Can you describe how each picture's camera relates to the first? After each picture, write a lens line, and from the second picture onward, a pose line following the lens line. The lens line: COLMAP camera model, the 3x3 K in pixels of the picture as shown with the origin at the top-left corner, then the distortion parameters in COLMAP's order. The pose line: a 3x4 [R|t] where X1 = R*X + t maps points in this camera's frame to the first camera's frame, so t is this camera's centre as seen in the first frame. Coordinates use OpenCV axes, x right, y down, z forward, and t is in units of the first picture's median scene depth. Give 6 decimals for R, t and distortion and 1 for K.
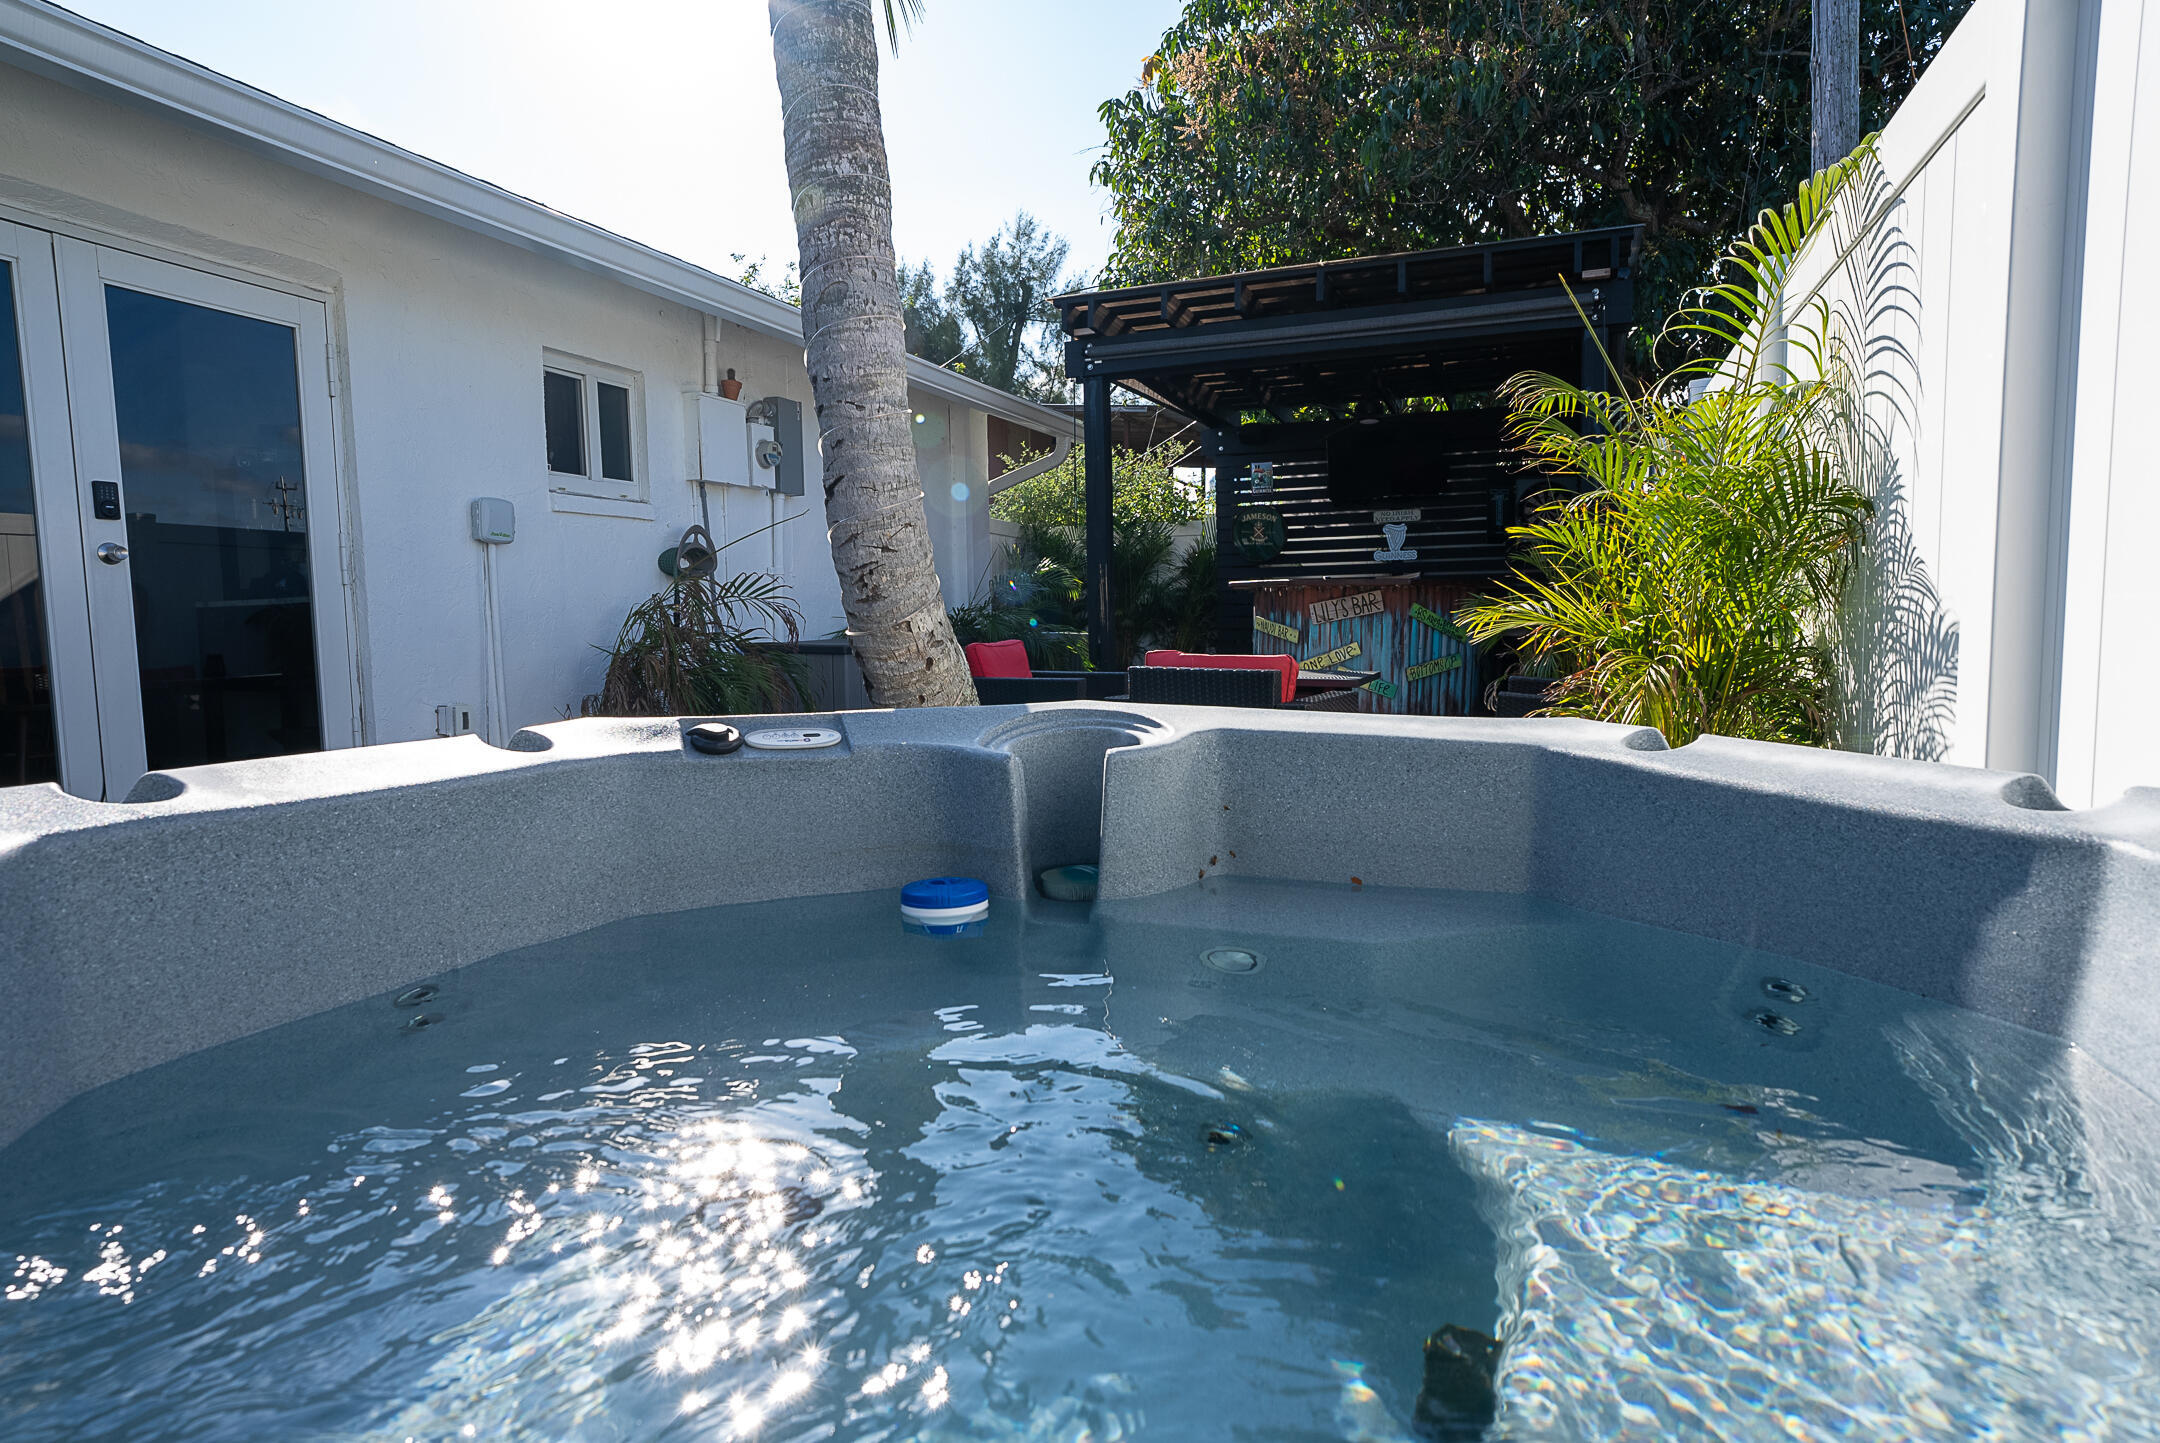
lens RADIAL K [[1191.6, 0, 1093.0], [0, 1191.6, 724.3], [0, 0, 1]] dist [-0.057773, 0.041558]
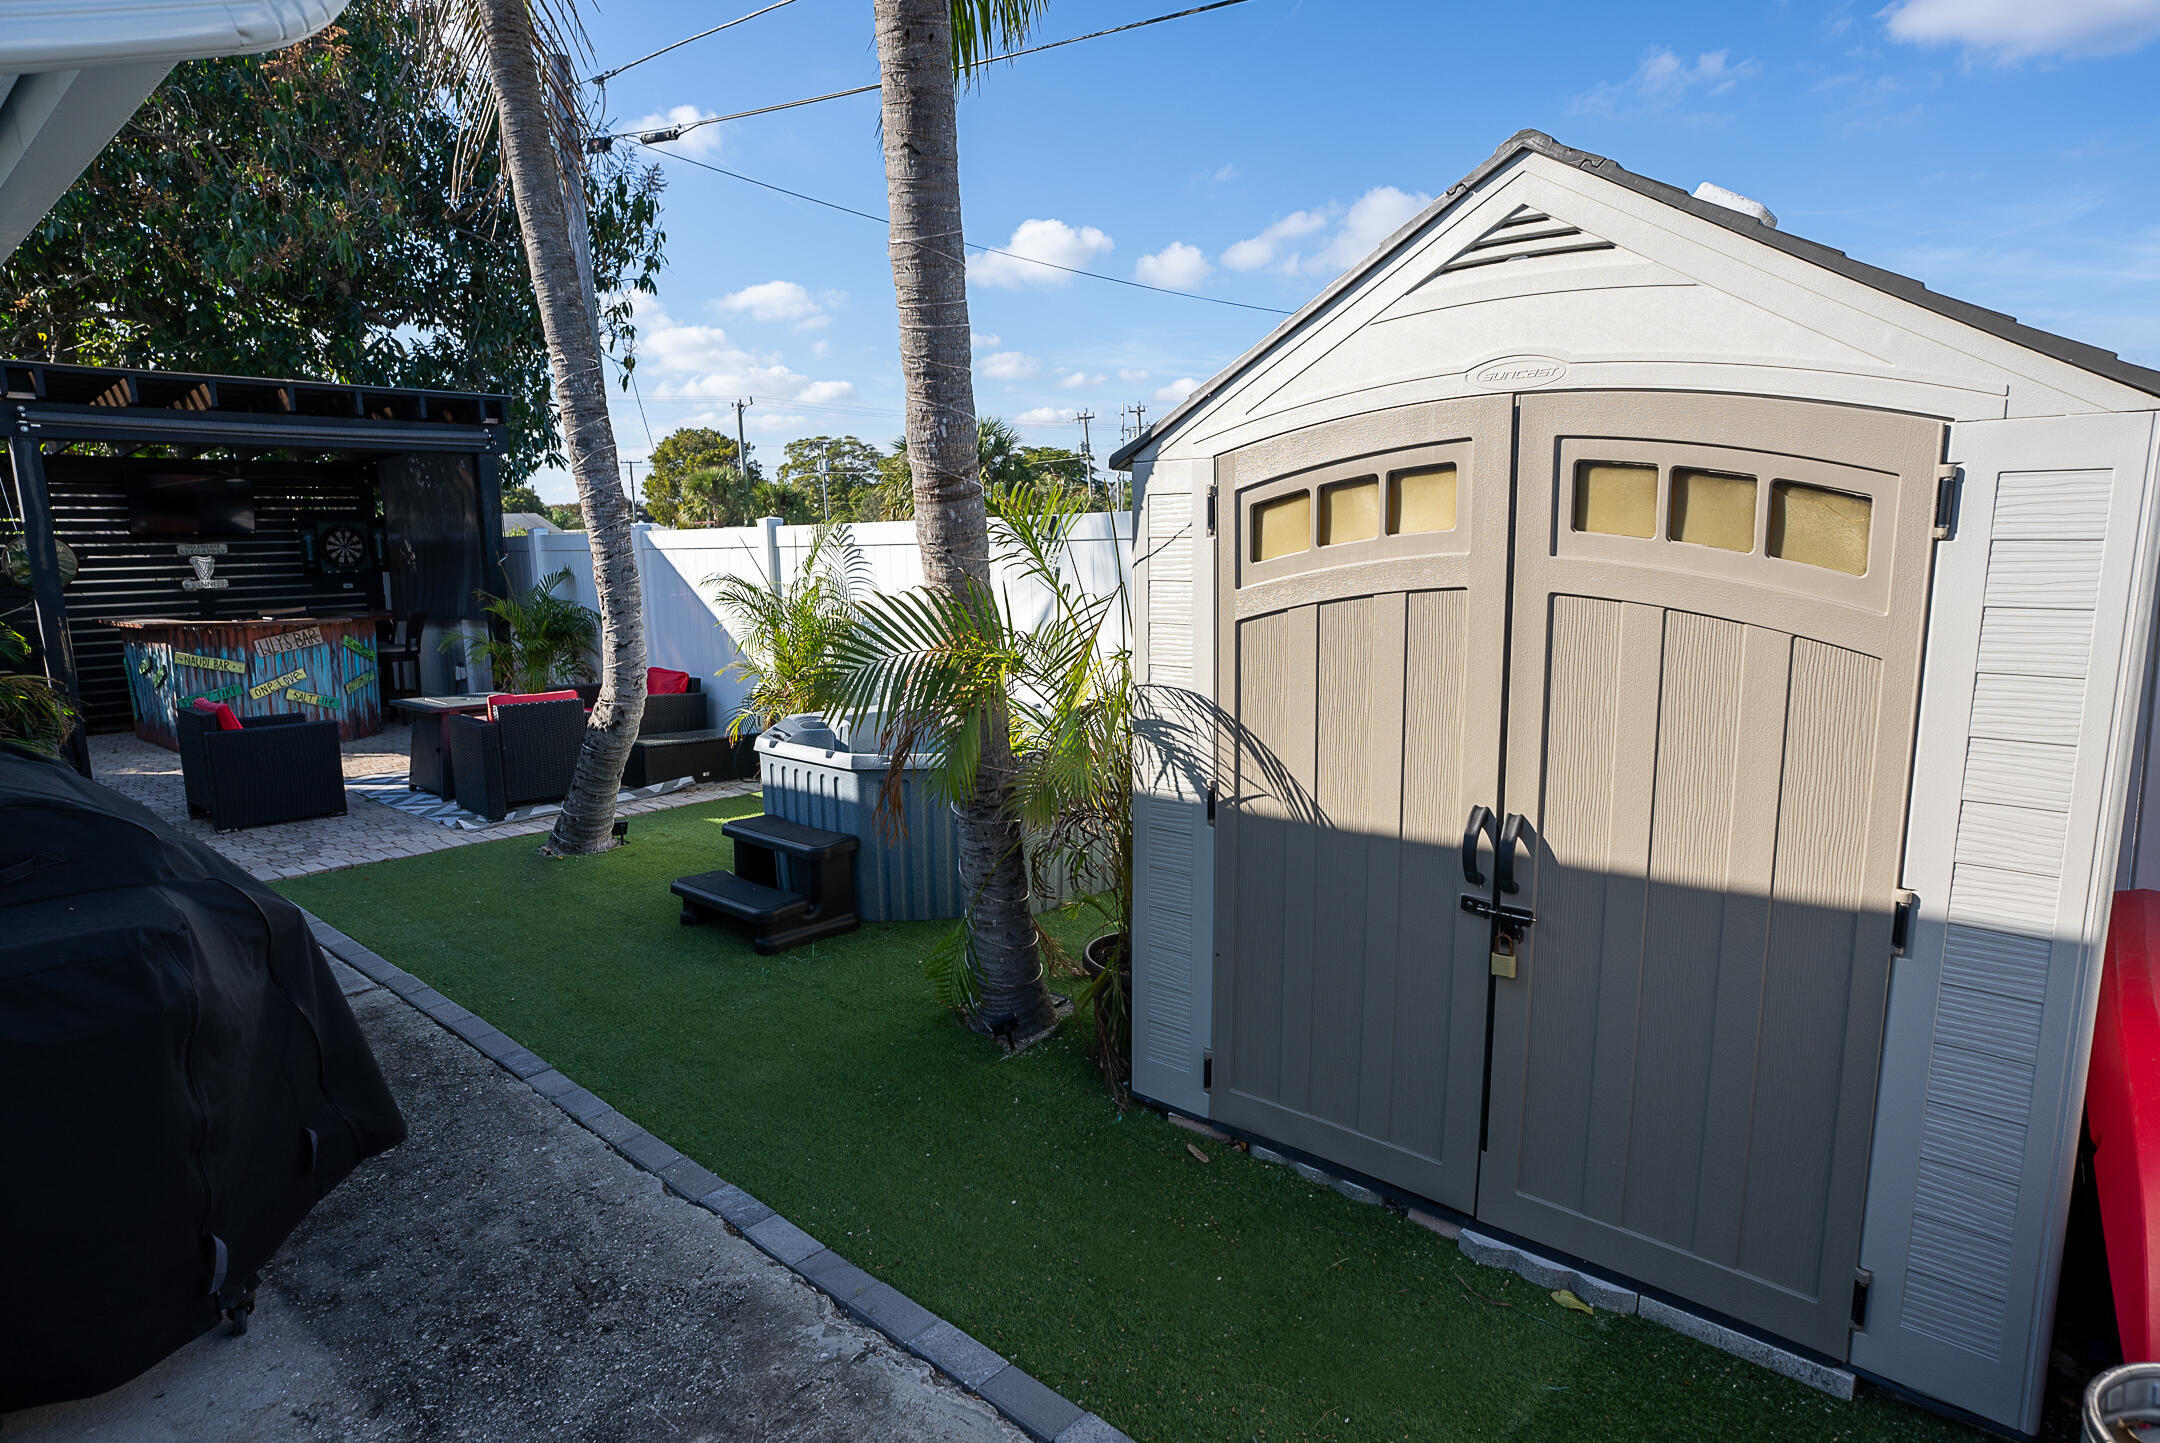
lens RADIAL K [[1191.6, 0, 1093.0], [0, 1191.6, 724.3], [0, 0, 1]] dist [-0.057773, 0.041558]
pose [[0.344104, -0.131842, 0.929629, -0.879886], [0.093491, 0.989983, 0.105796, -0.085066], [-0.934265, 0.050507, 0.352983, -0.302401]]
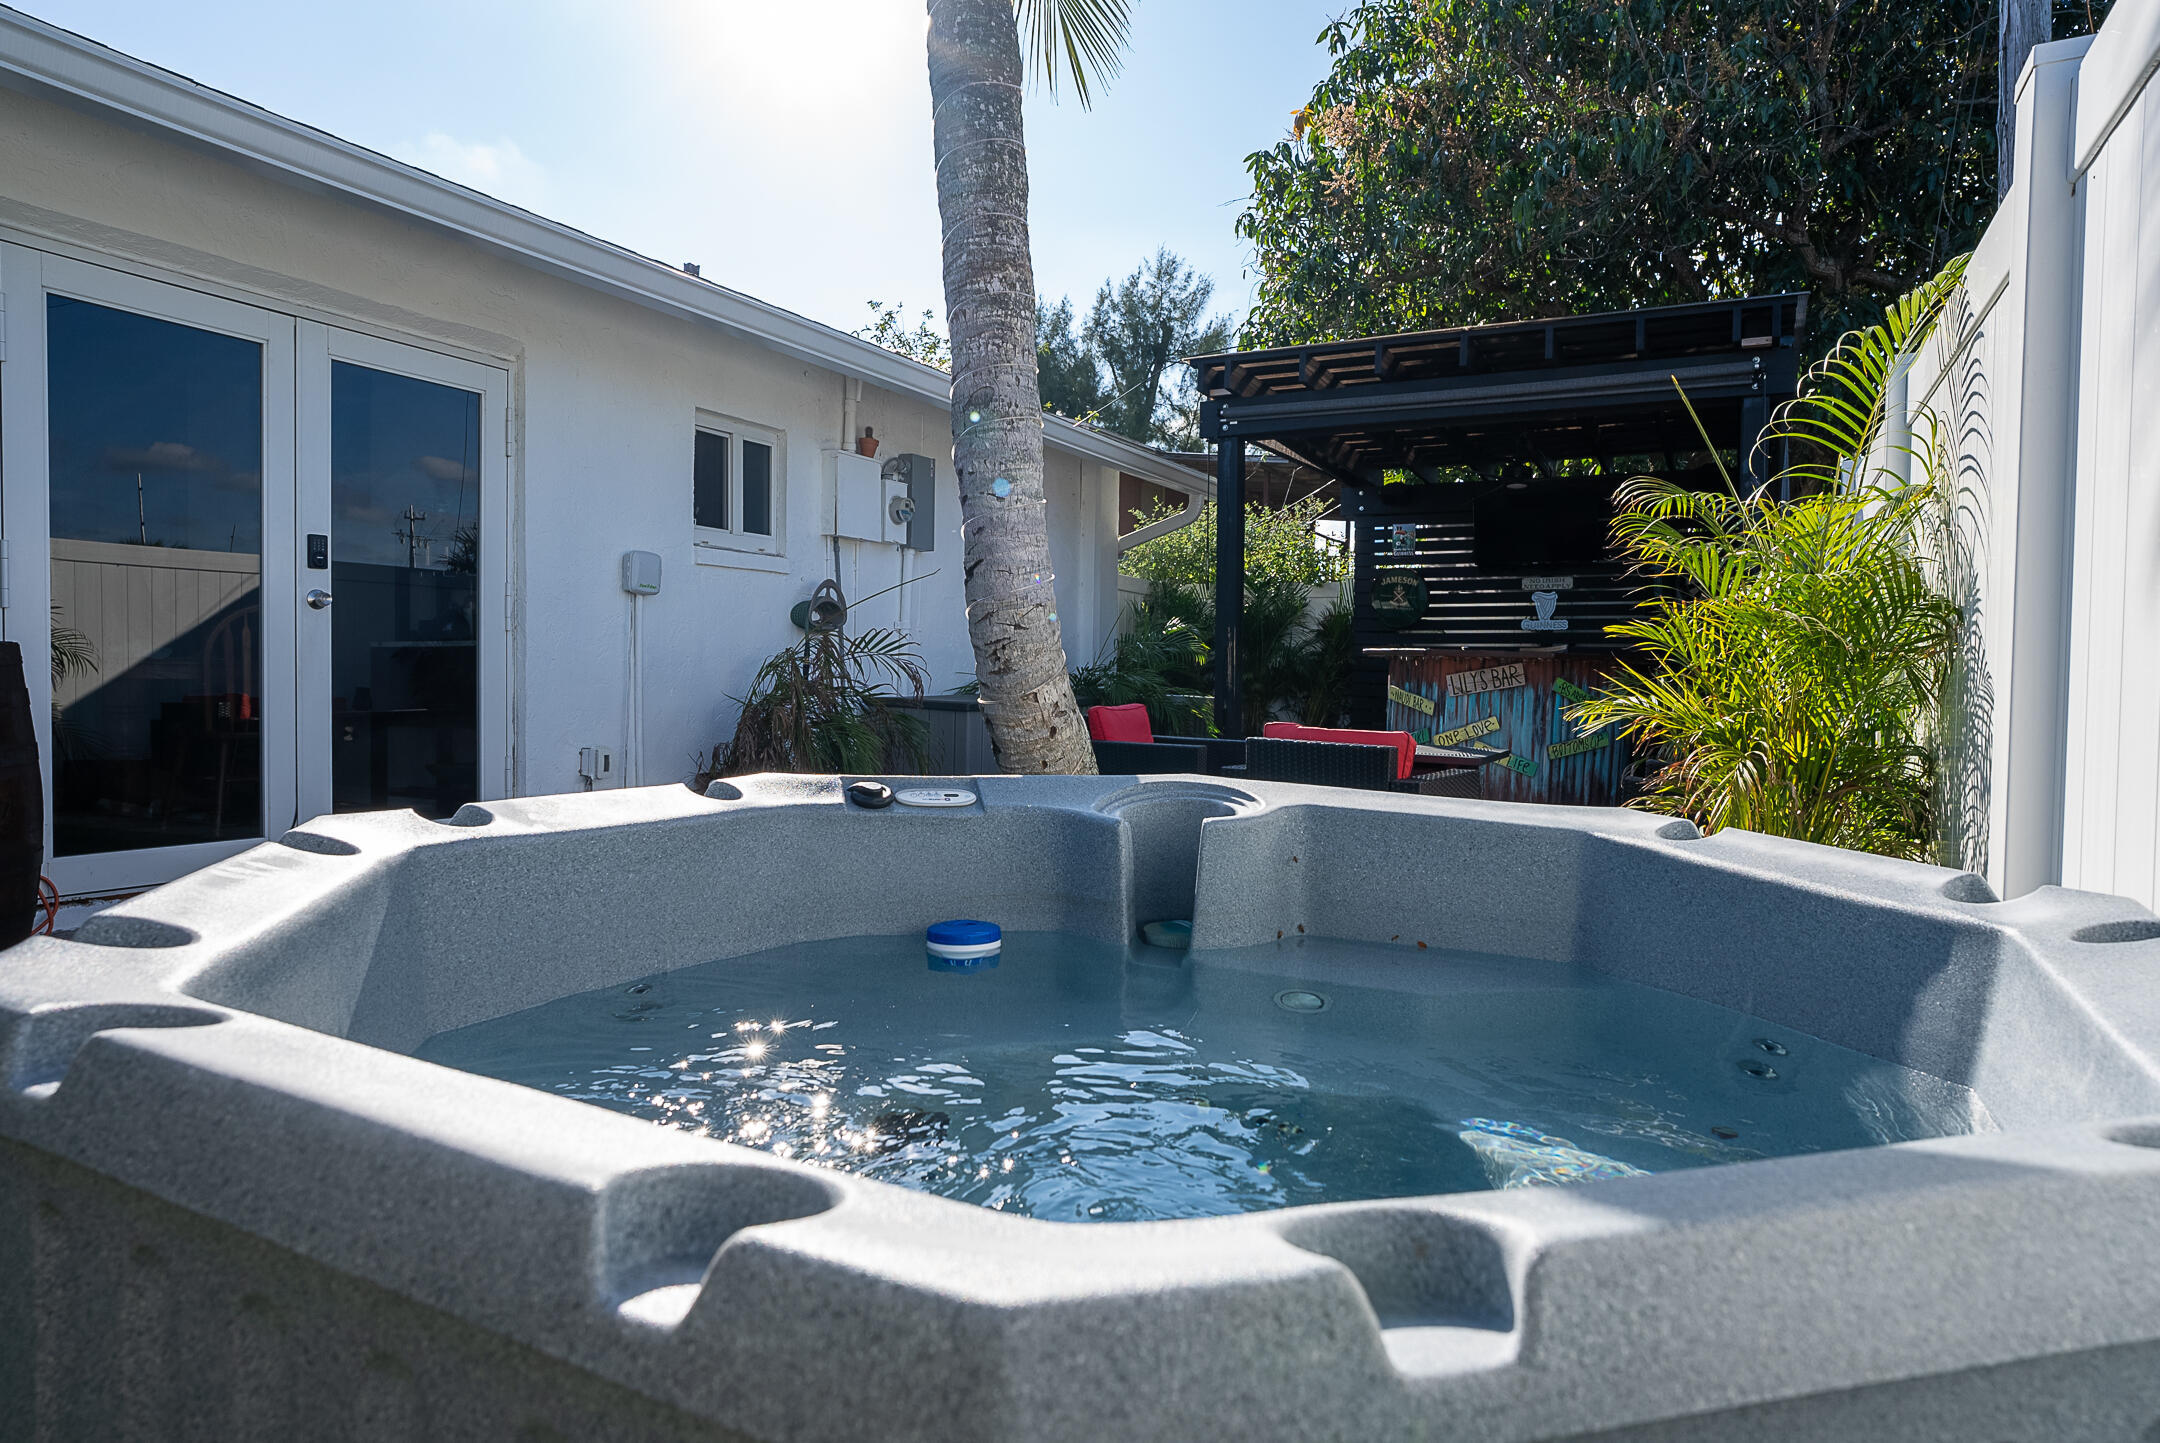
lens RADIAL K [[1279.7, 0, 1095.8], [0, 1279.7, 720.7], [0, 0, 1]] dist [-0.040266, 0.000983]
pose [[0.994305, 0.036090, -0.100274, 0.007430], [-0.041255, 0.997900, -0.049926, -0.001953], [0.098262, 0.053779, 0.993706, -0.064615]]
